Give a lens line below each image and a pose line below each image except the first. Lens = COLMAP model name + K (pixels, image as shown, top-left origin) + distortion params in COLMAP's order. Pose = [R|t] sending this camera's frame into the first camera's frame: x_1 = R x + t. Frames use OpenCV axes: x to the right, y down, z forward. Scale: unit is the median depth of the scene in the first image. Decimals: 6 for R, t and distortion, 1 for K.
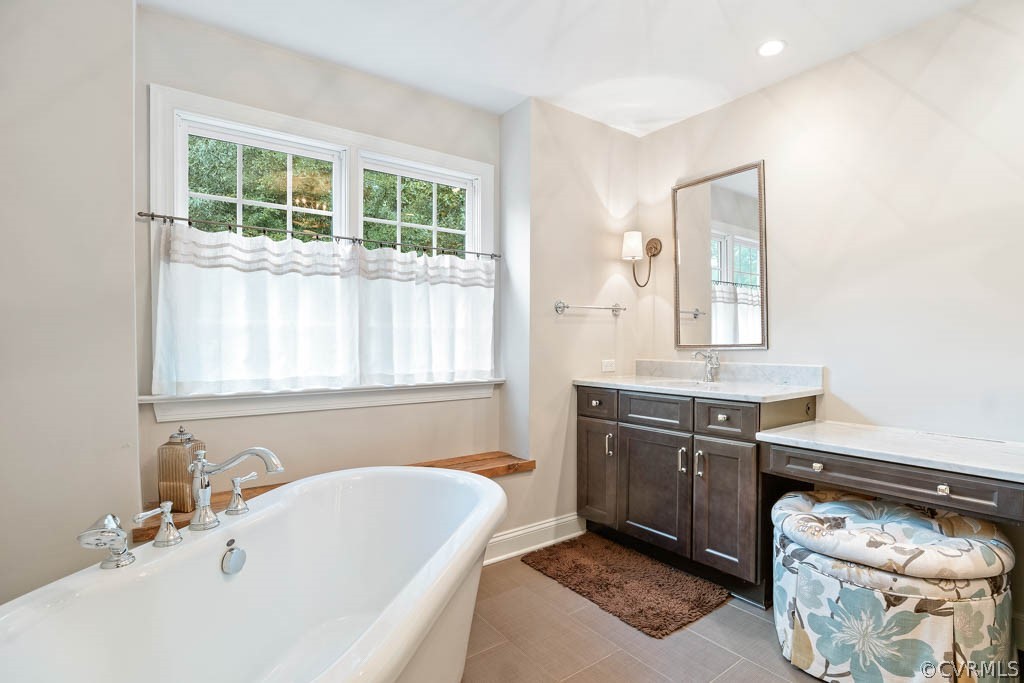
lens RADIAL K [[470.8, 0, 512.6], [0, 470.8, 334.6], [0, 0, 1]] dist [-0.020243, 0.020333]
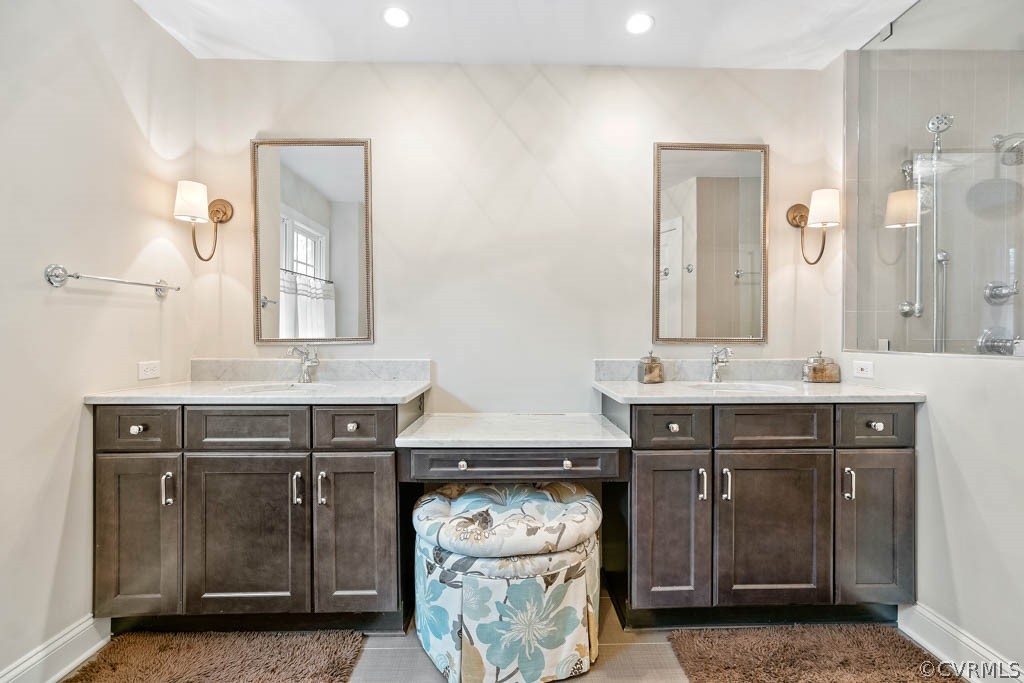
lens RADIAL K [[470.8, 0, 512.6], [0, 470.8, 334.6], [0, 0, 1]] dist [-0.020243, 0.020333]
pose [[0.585026, 0.007081, 0.810983, -0.067054], [-0.016512, 0.999859, 0.003181, 0.007145], [-0.810846, -0.015252, 0.585061, 0.304656]]
